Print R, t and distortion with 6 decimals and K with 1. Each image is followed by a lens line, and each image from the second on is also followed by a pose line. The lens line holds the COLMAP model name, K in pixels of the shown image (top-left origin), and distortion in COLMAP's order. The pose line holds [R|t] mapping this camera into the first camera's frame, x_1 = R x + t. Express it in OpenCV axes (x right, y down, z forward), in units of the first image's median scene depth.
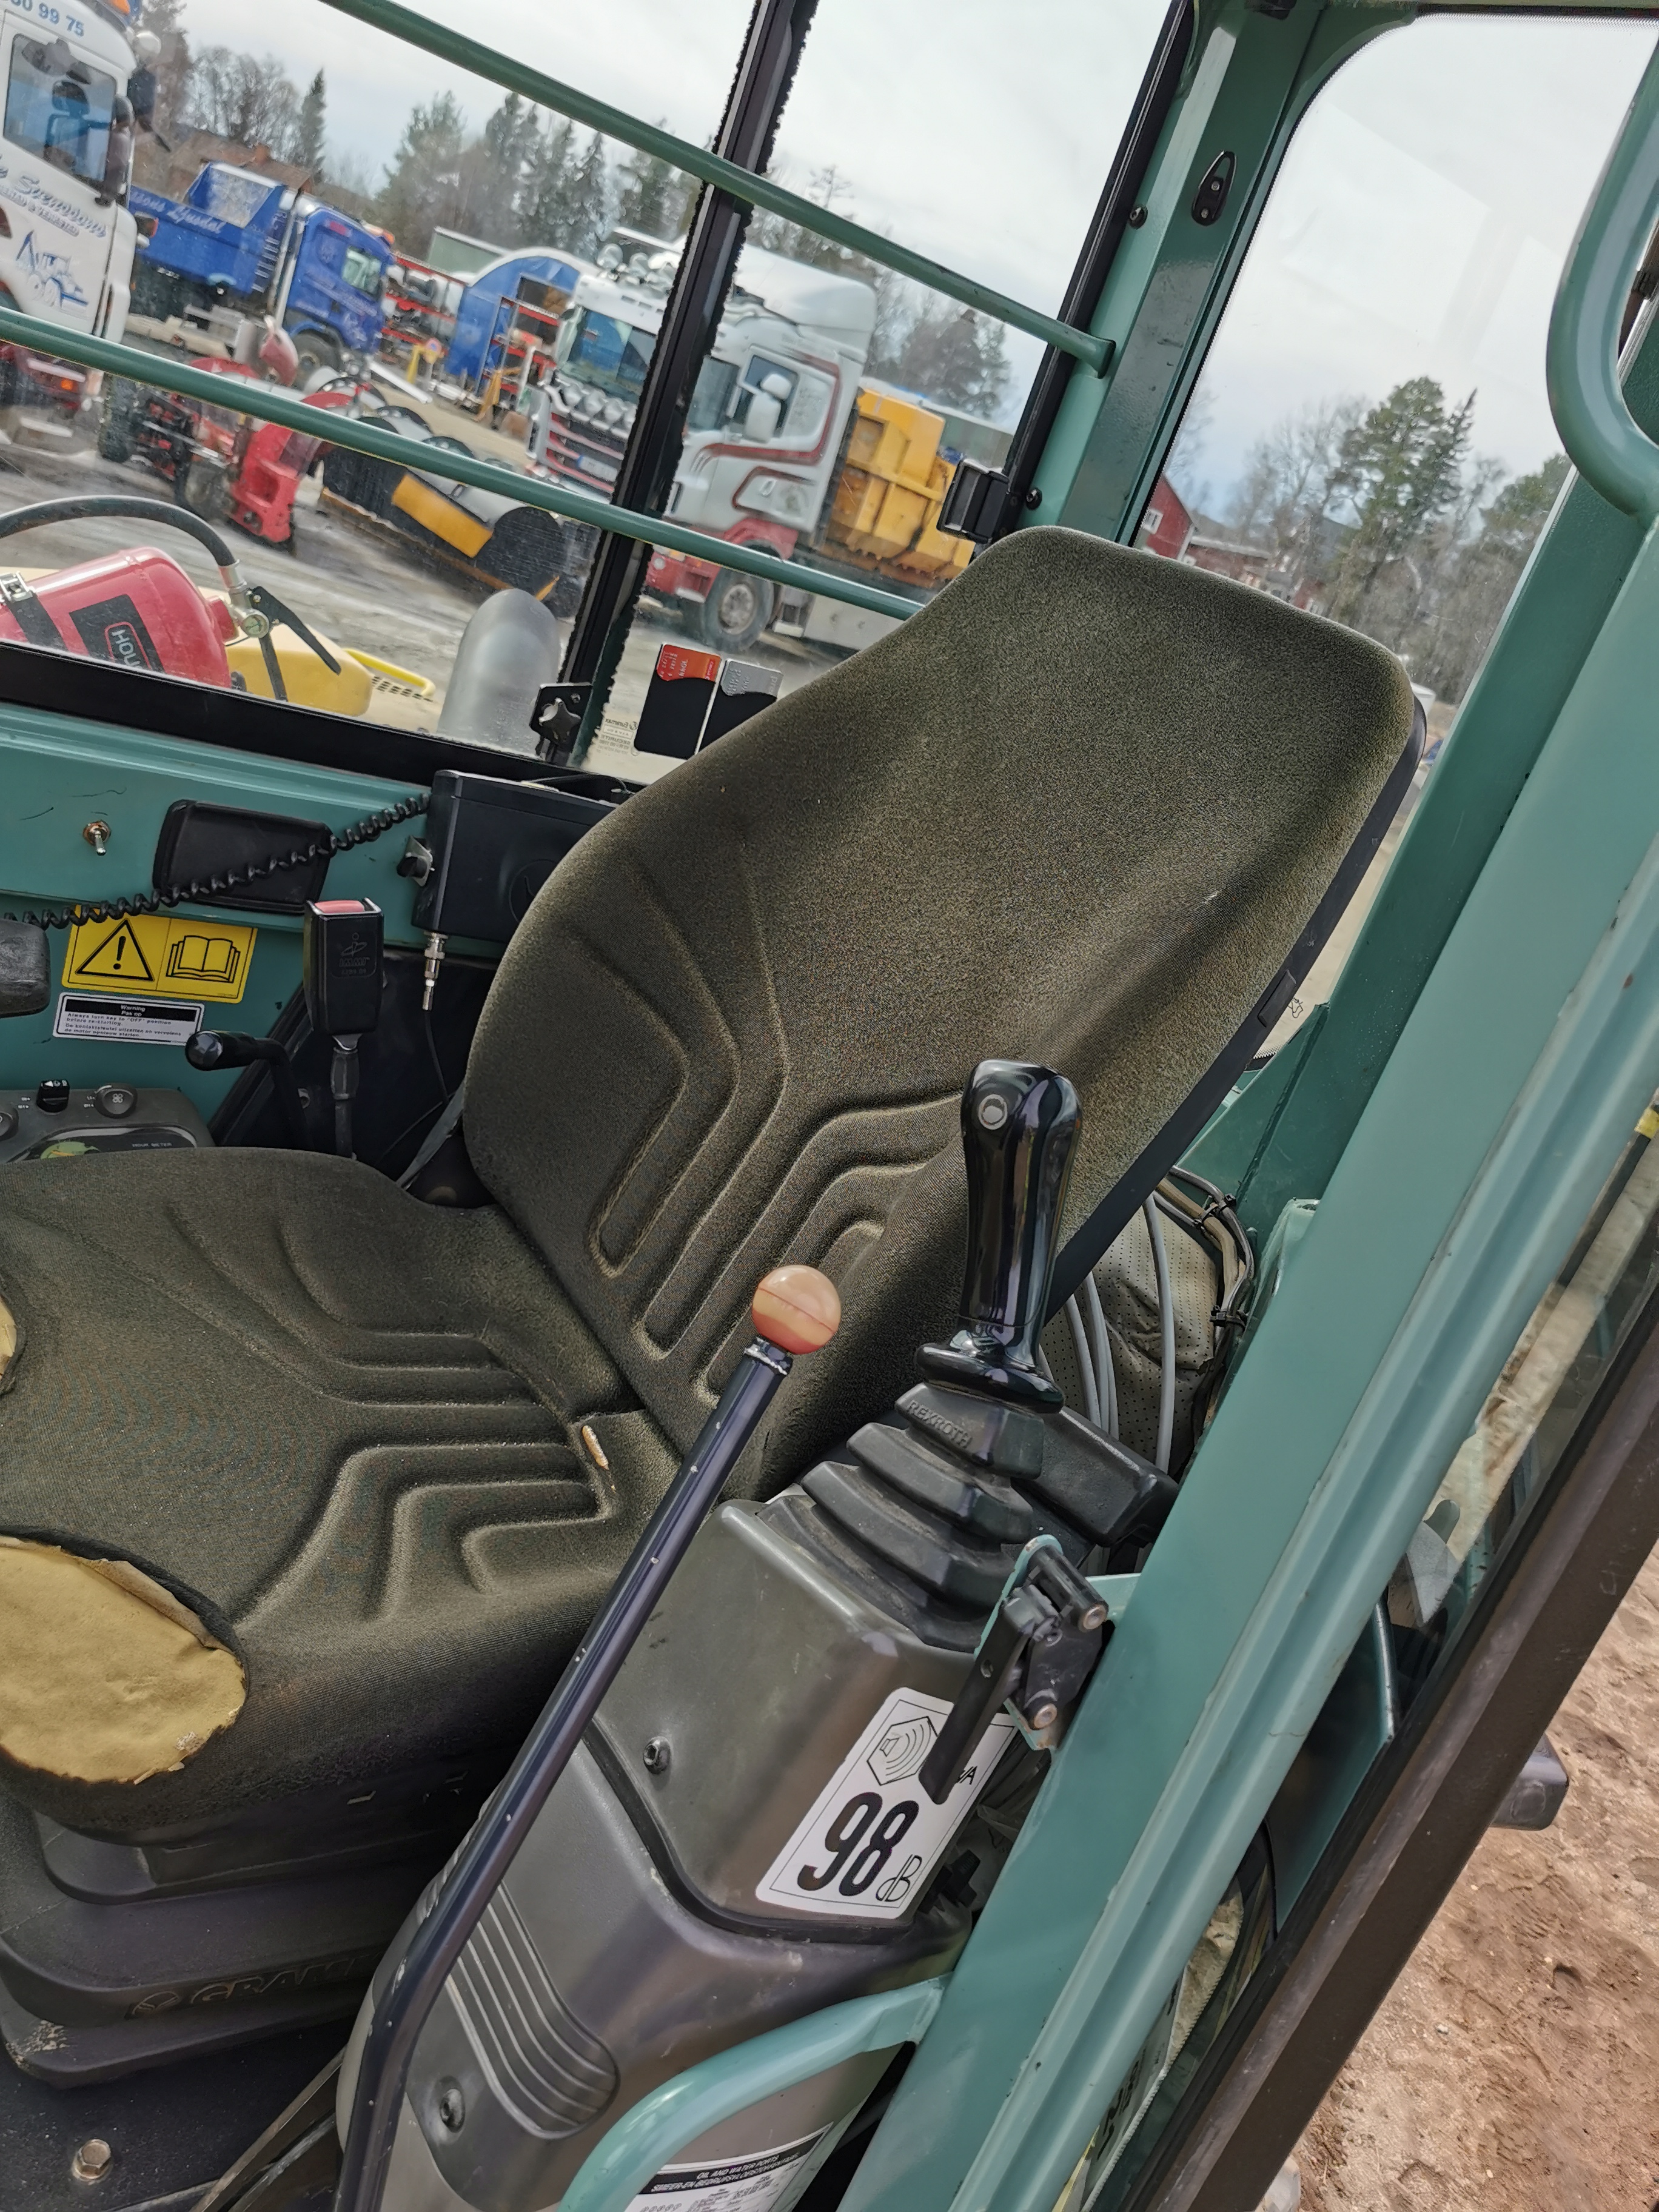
lens RADIAL K [[1733.8, 0, 837.7], [0, 1733.8, 1063.8], [0, 0, 1]] dist [0.014596, -0.076677]
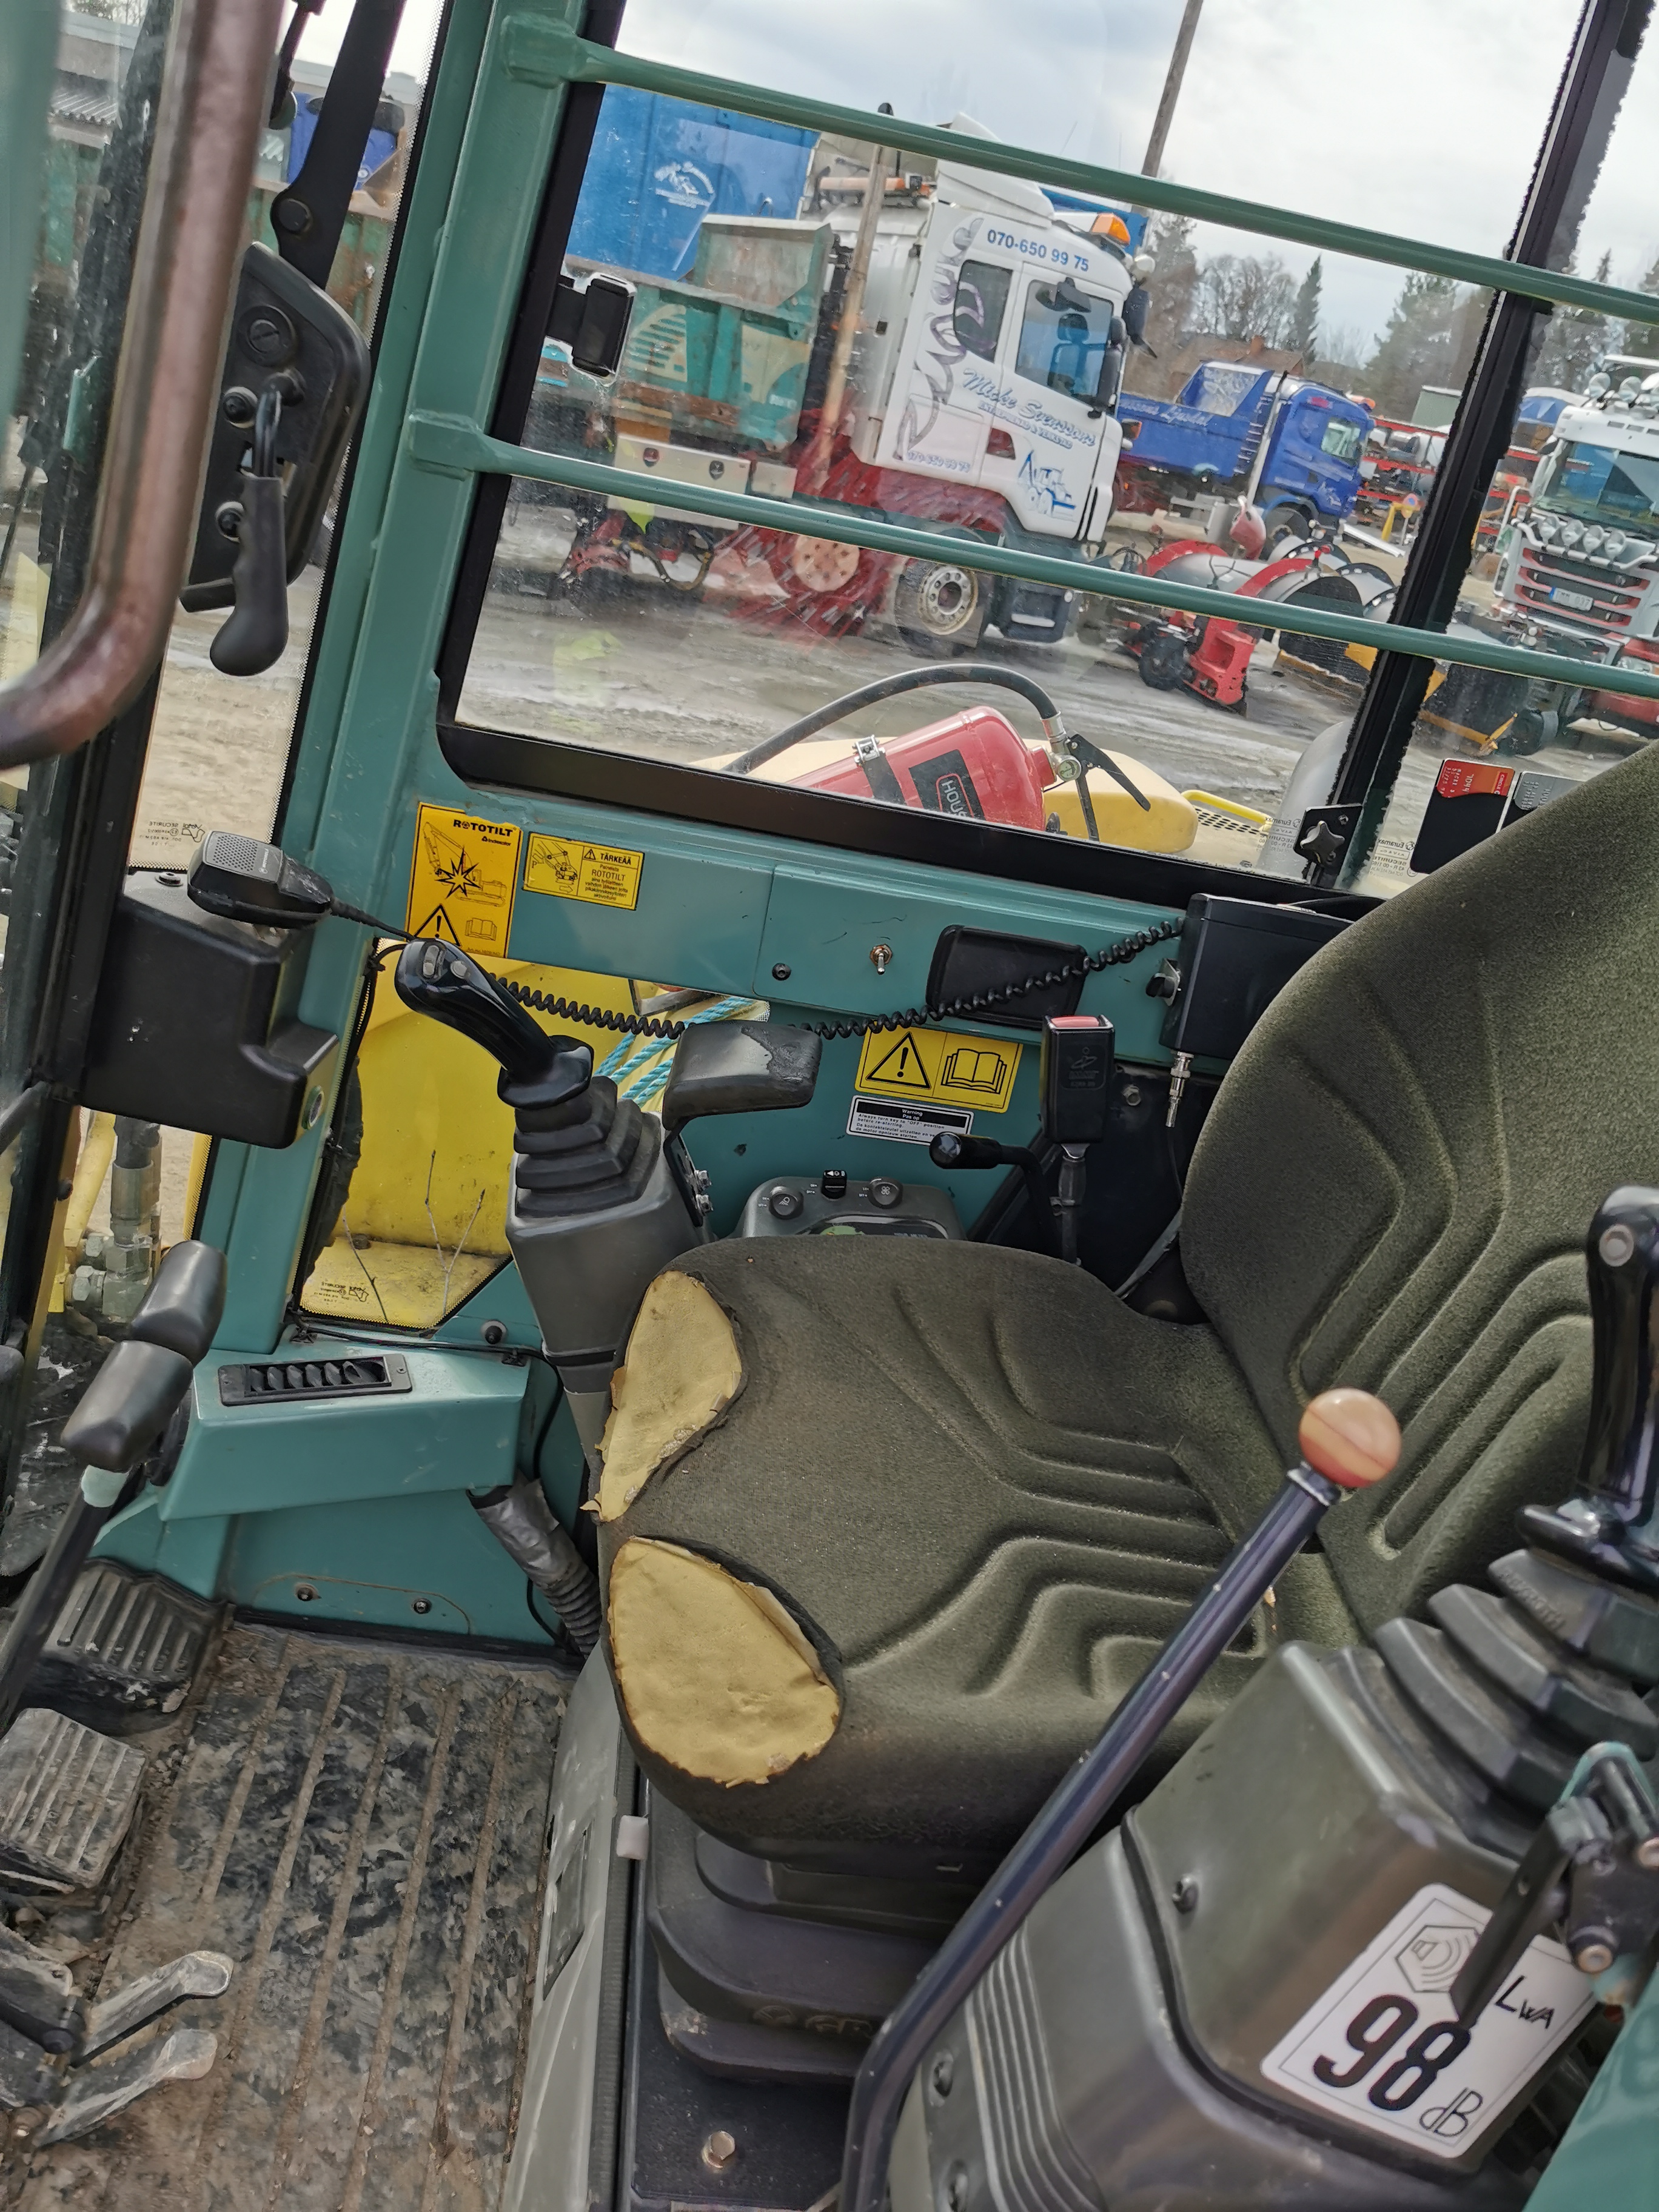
lens RADIAL K [[1733.8, 0, 837.7], [0, 1733.8, 1063.8], [0, 0, 1]] dist [0.014596, -0.076677]
pose [[0.841490, 0.024048, -0.539737, 0.160286], [-0.072547, 0.994991, -0.068773, 0.017589], [0.535379, 0.097028, 0.839020, 0.038589]]
